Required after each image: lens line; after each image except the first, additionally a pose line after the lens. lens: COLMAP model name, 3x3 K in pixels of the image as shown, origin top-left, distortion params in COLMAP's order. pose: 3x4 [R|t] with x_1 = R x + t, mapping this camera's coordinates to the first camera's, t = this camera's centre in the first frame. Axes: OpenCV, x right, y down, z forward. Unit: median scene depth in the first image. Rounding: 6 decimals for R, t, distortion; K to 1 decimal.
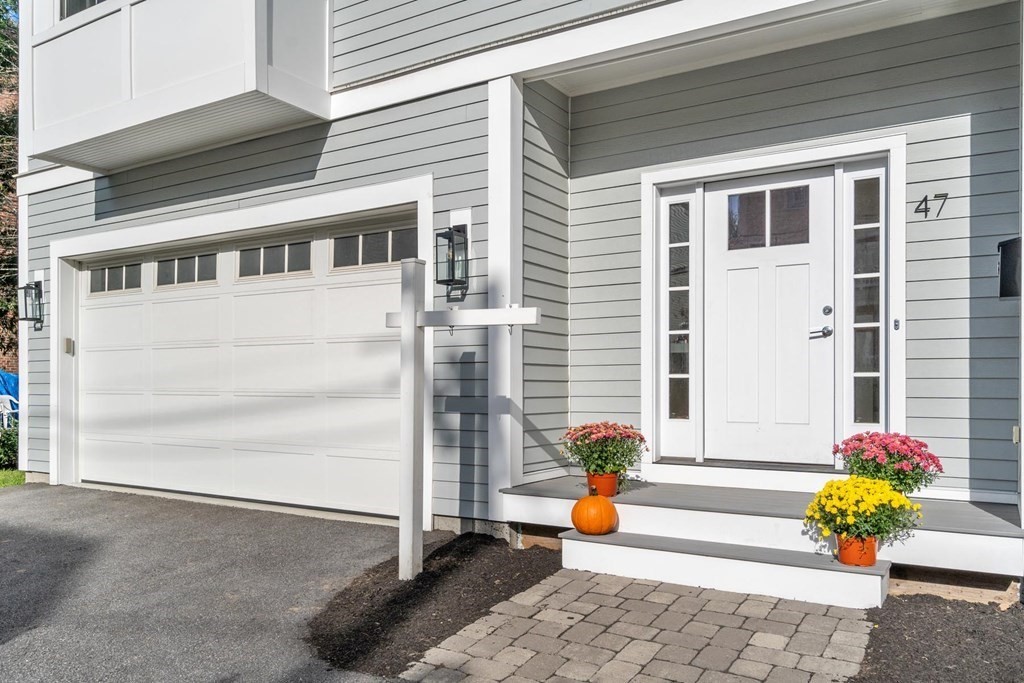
lens RADIAL K [[787.2, 0, 509.2], [0, 787.2, 382.7], [0, 0, 1]] dist [-0.007852, 0.006837]
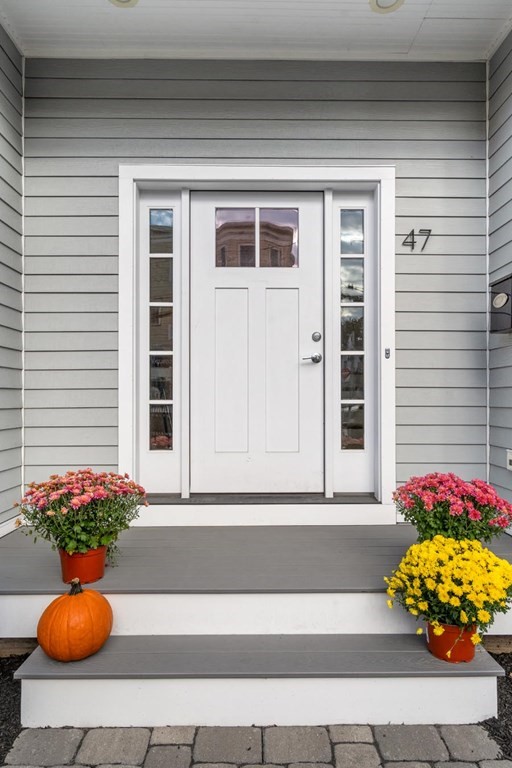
lens RADIAL K [[470.4, 0, 254.6], [0, 470.4, 394.1], [0, 0, 1]] dist [0.002283, 0.002044]
pose [[0.845145, 0.003523, 0.534526, 0.021163], [-0.002021, 0.999992, -0.003396, -0.016894], [-0.534533, 0.001790, 0.845145, 0.519626]]
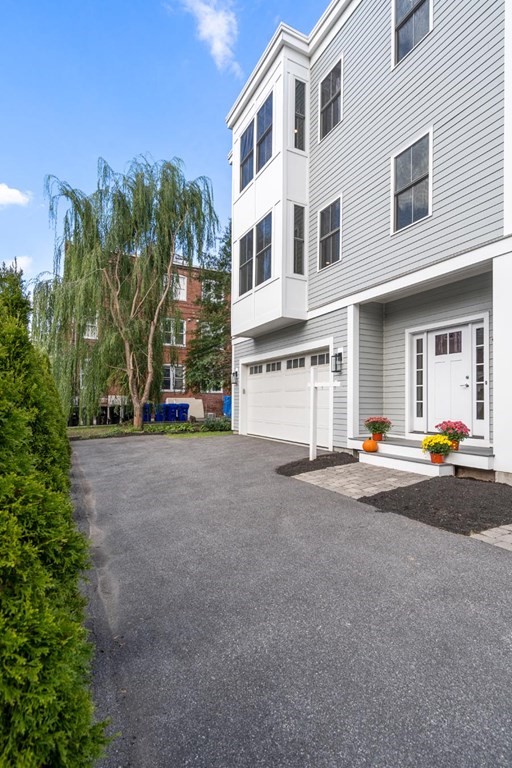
lens RADIAL K [[382.4, 0, 257.2], [0, 382.4, 387.8], [0, 0, 1]] dist [-0.001860, -0.000056]
pose [[0.852309, -0.014309, -0.522843, 0.455034], [-0.005866, 0.999301, -0.036911, -0.003435], [0.523006, 0.034527, 0.851629, -0.463196]]
